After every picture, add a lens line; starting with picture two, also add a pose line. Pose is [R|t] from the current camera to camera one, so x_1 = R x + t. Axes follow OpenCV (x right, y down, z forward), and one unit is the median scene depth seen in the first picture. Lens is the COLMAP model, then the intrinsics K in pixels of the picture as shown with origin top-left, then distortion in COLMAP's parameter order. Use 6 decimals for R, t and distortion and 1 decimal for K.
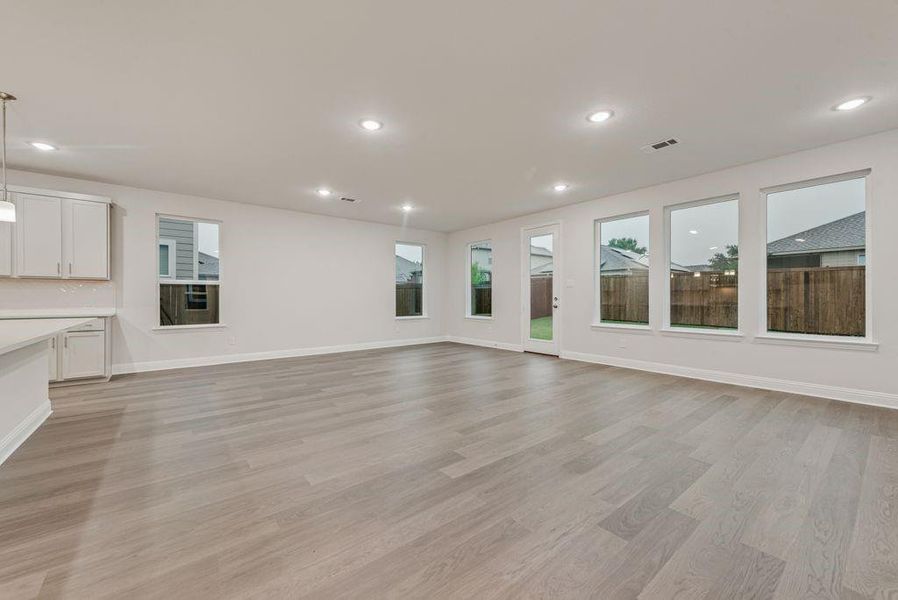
lens RADIAL K [[355.9, 0, 448.7], [0, 355.9, 298.8], [0, 0, 1]] dist [0.015115, -0.003906]
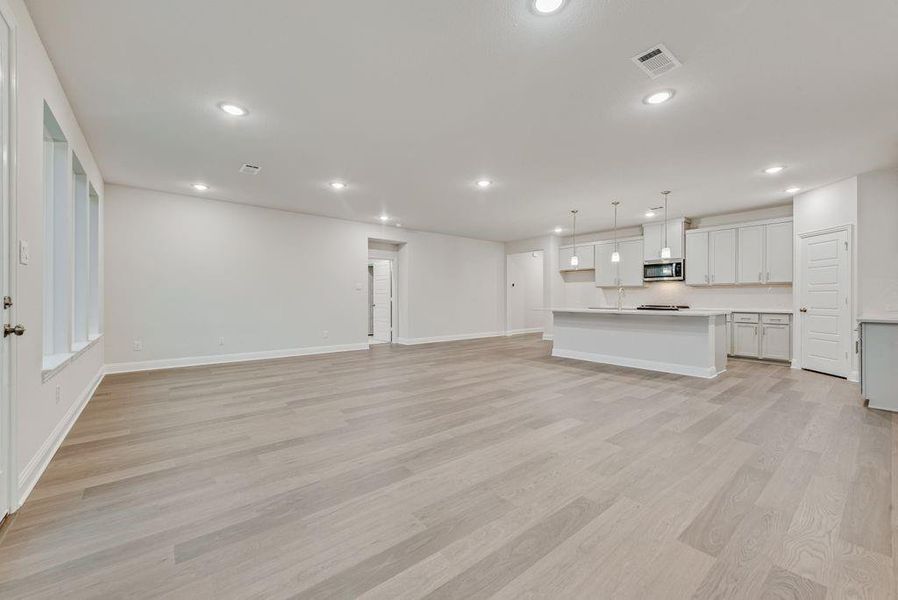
lens RADIAL K [[355.9, 0, 447.3], [0, 355.9, 298.4], [0, 0, 1]] dist [0.015115, -0.003906]
pose [[-0.999938, 0.004683, -0.010085, -0.029569], [0.004637, 0.999979, 0.004492, -0.010229], [0.010106, 0.004445, -0.999939, 1.657955]]
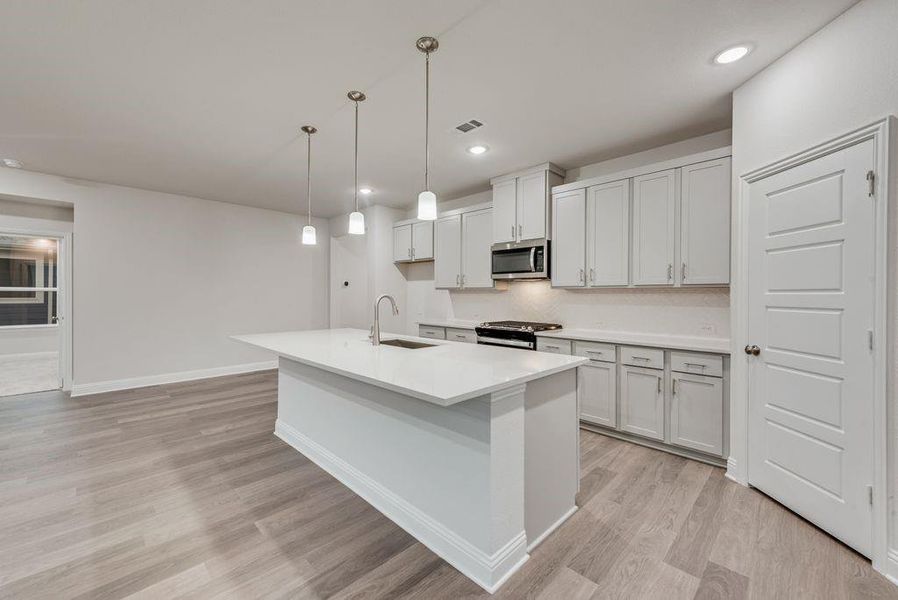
lens RADIAL K [[355.9, 0, 447.8], [0, 355.9, 297.1], [0, 0, 1]] dist [0.015115, -0.003906]
pose [[-0.993243, 0.002543, -0.116026, -0.683513], [0.001483, 0.999956, 0.009218, -0.038705], [0.116044, 0.008984, -0.993203, 0.983059]]
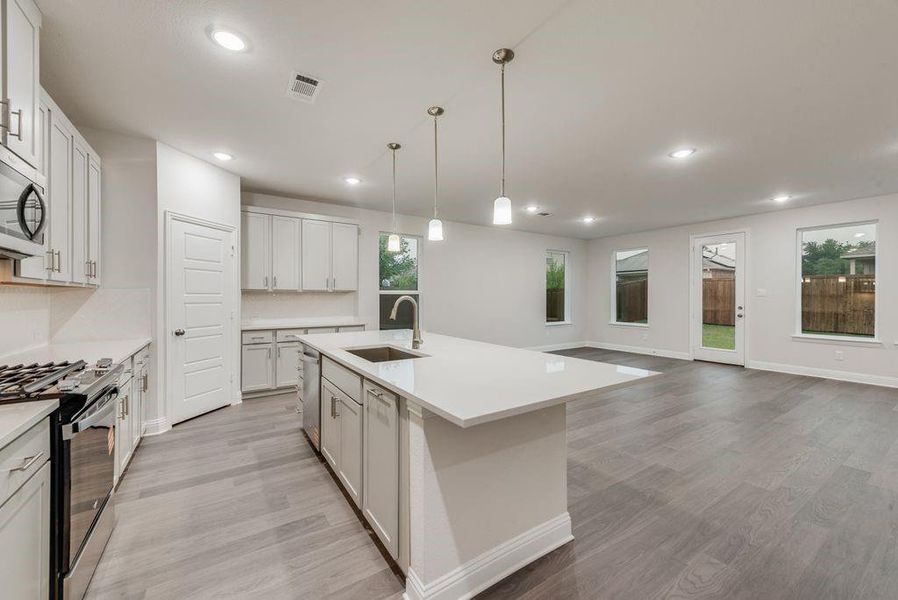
lens RADIAL K [[355.9, 0, 450.5], [0, 355.9, 298.1], [0, 0, 1]] dist [0.015115, -0.003906]
pose [[0.996104, 0.003814, -0.088099, -0.538011], [-0.003617, 0.999991, 0.002398, -0.035755], [0.088107, -0.002070, 0.996109, -0.090198]]
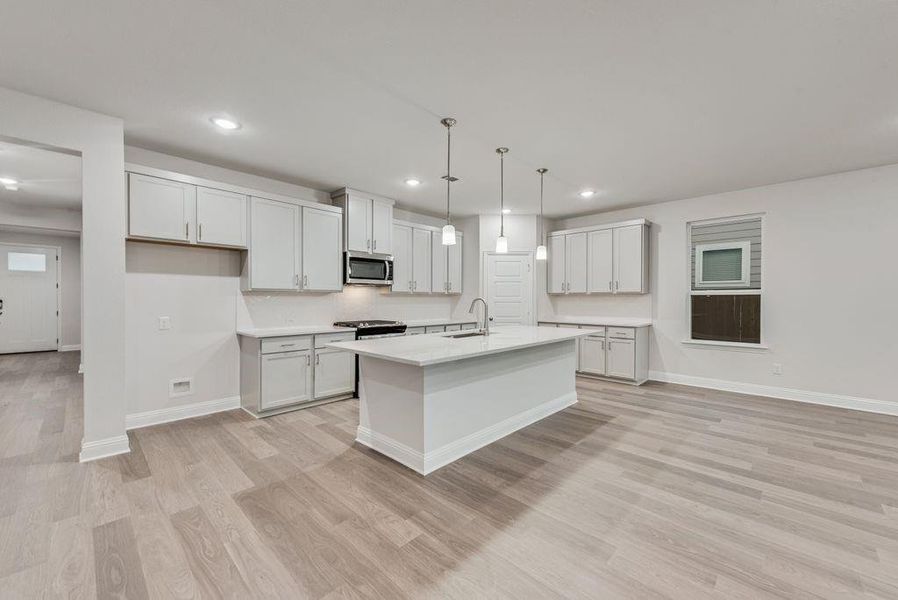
lens RADIAL K [[355.9, 0, 450.0], [0, 355.9, 300.0], [0, 0, 1]] dist [0.015115, -0.003906]
pose [[0.127854, 0.004914, -0.991781, 0.065110], [-0.002702, 0.999986, 0.004606, -0.034965], [0.991789, 0.002090, 0.127866, 0.266956]]
